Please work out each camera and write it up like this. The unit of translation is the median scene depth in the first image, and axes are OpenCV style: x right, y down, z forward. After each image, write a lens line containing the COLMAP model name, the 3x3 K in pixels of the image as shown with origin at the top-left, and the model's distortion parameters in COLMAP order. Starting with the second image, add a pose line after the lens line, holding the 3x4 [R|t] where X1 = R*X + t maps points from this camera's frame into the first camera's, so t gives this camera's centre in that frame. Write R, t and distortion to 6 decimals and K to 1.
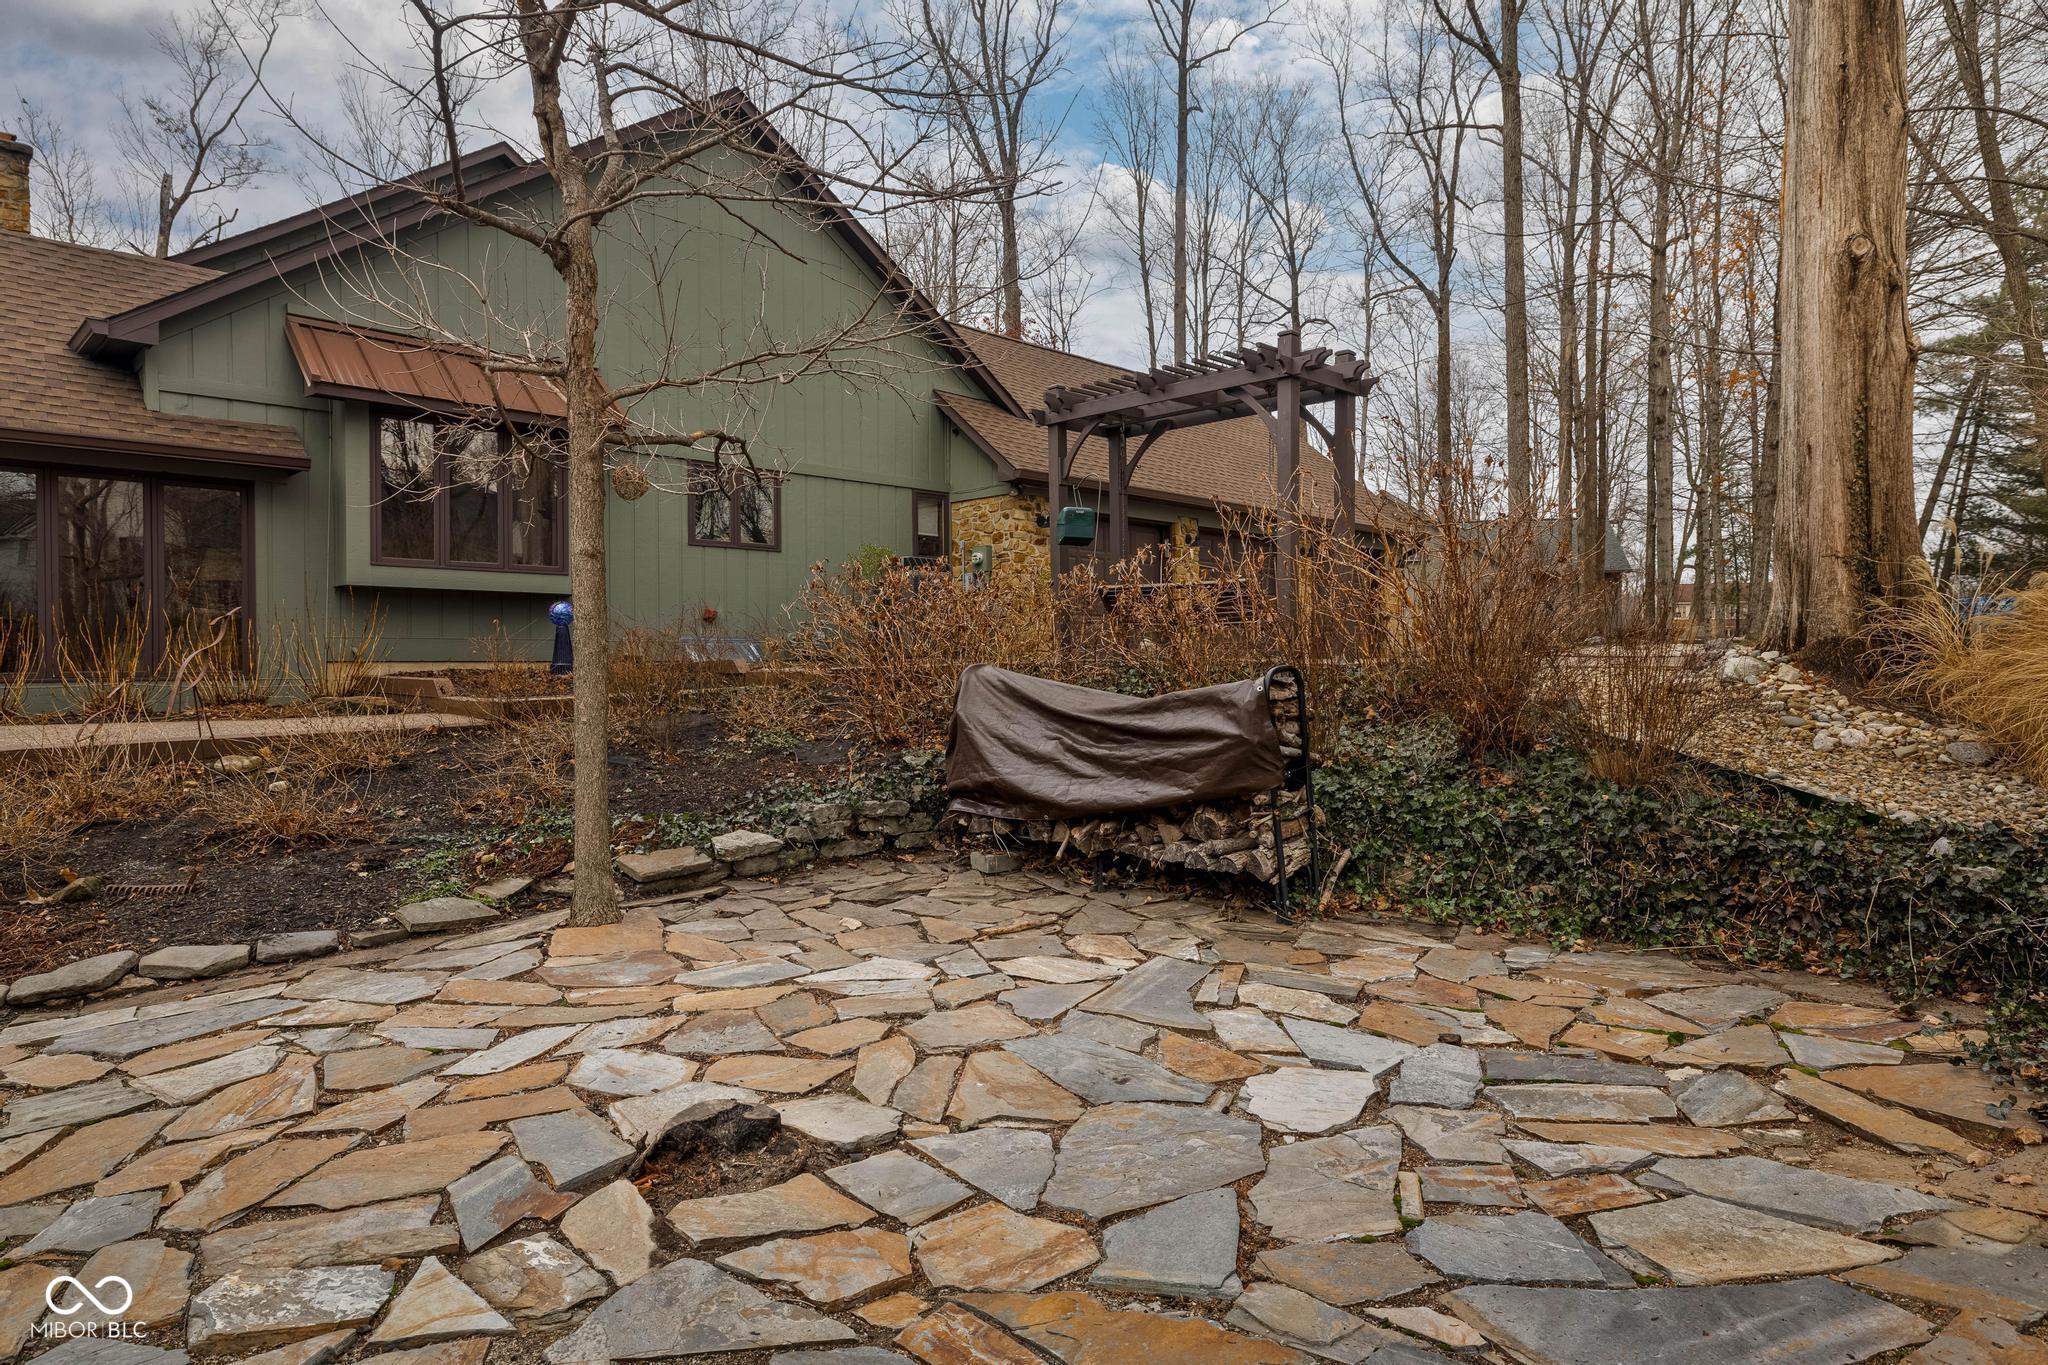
lens RADIAL K [[1143.1, 0, 1011.5], [0, 1143.1, 670.3], [0, 0, 1]] dist [0.001058, 0.002242]
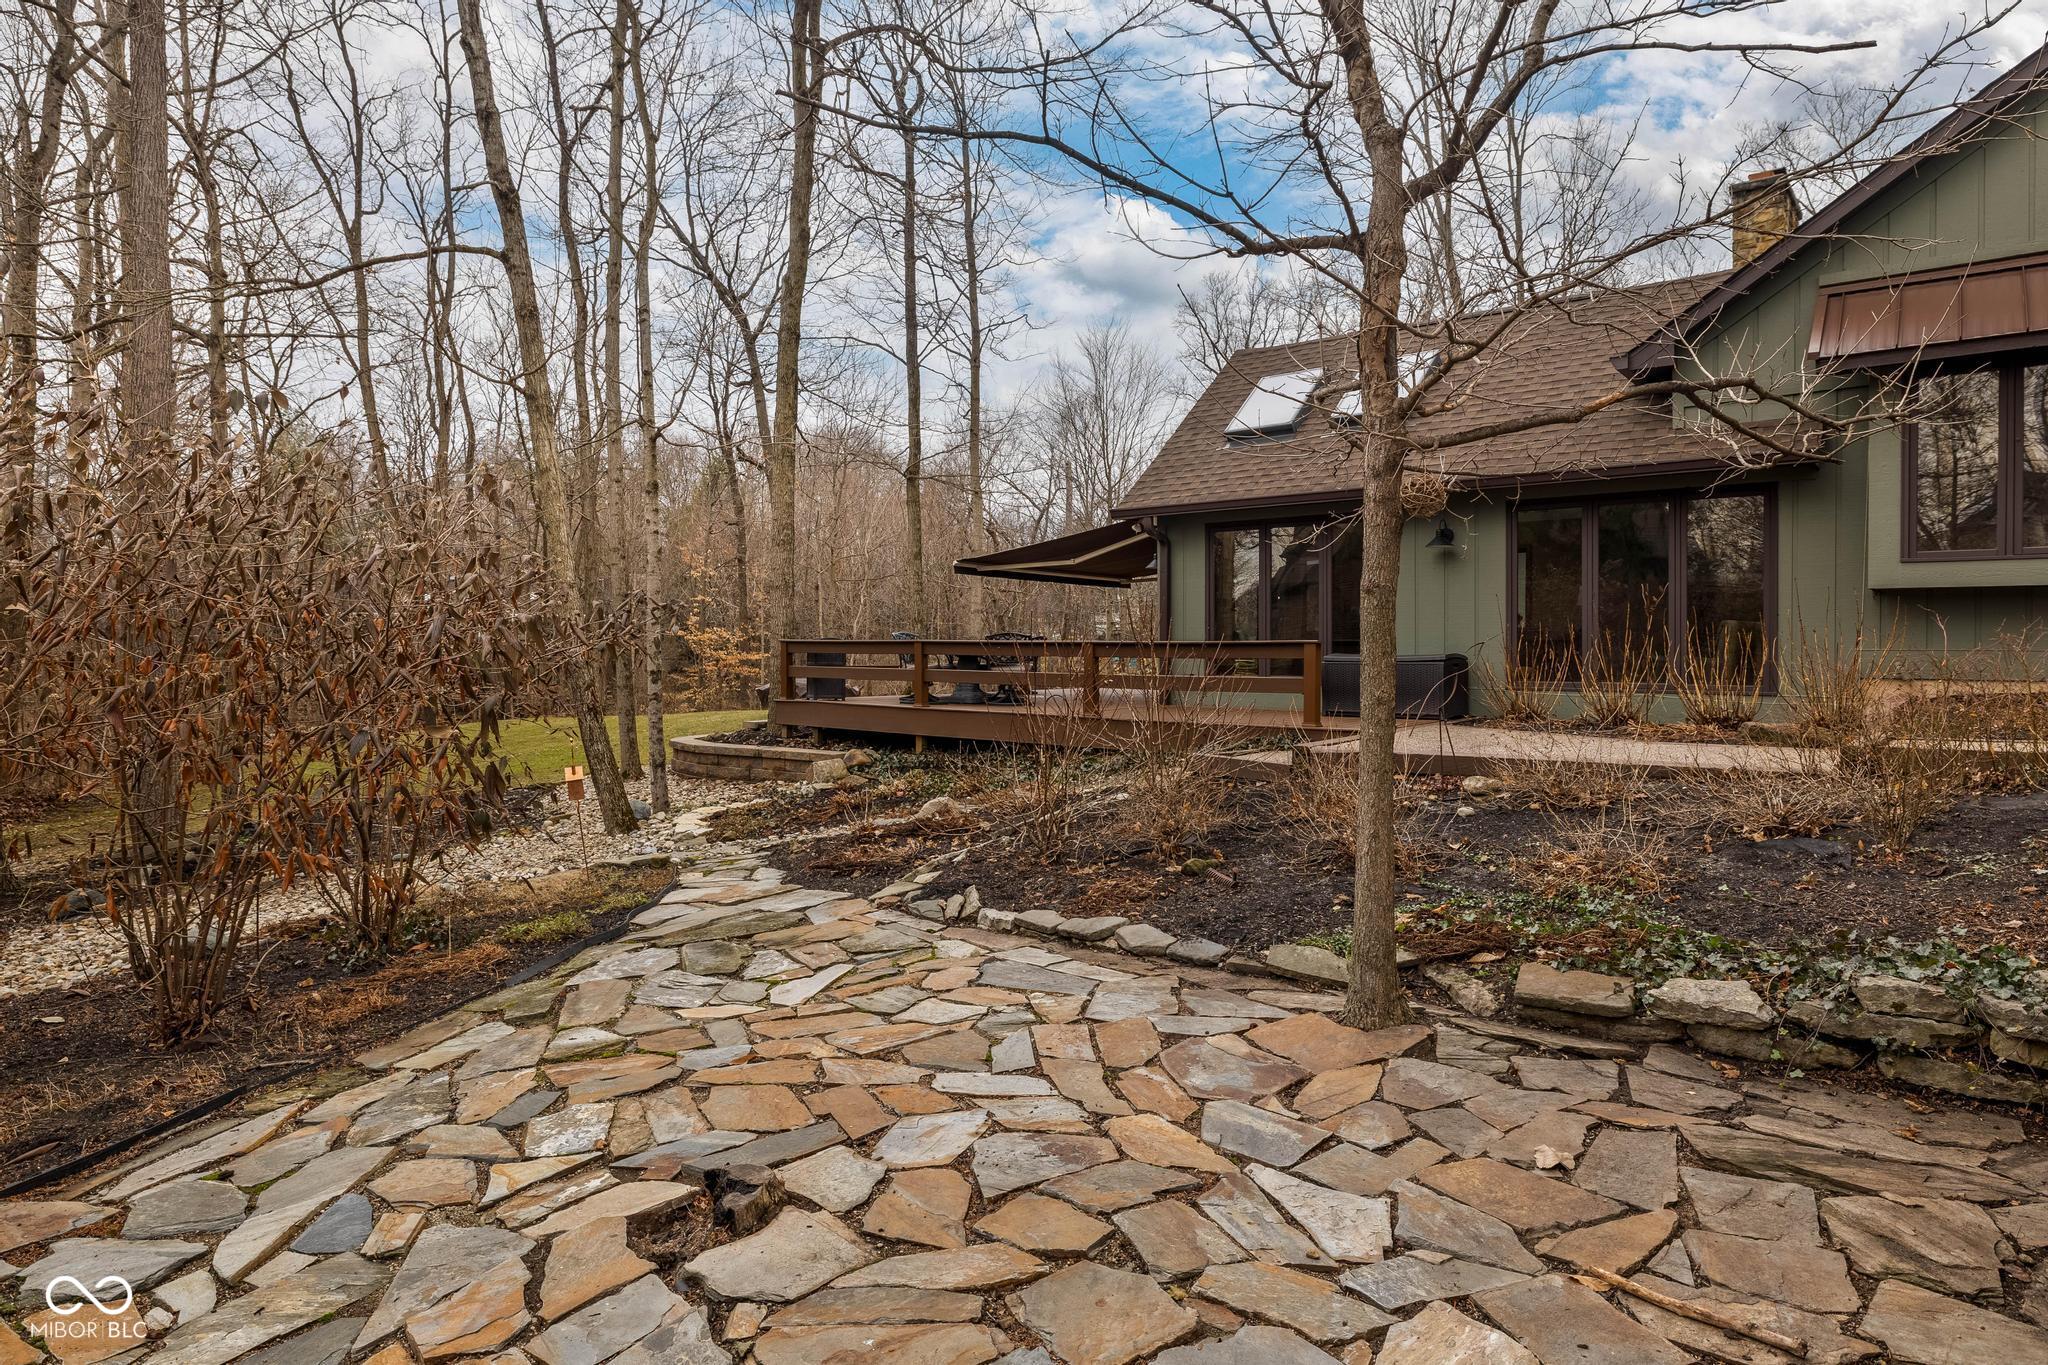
lens RADIAL K [[1143.1, 0, 1013.7], [0, 1143.1, 677.7], [0, 0, 1]] dist [0.001058, 0.002242]
pose [[0.120351, 0.027751, -0.992343, 0.614229], [-0.012569, 0.999572, 0.026429, -0.078364], [0.992652, 0.009292, 0.120649, 0.865821]]
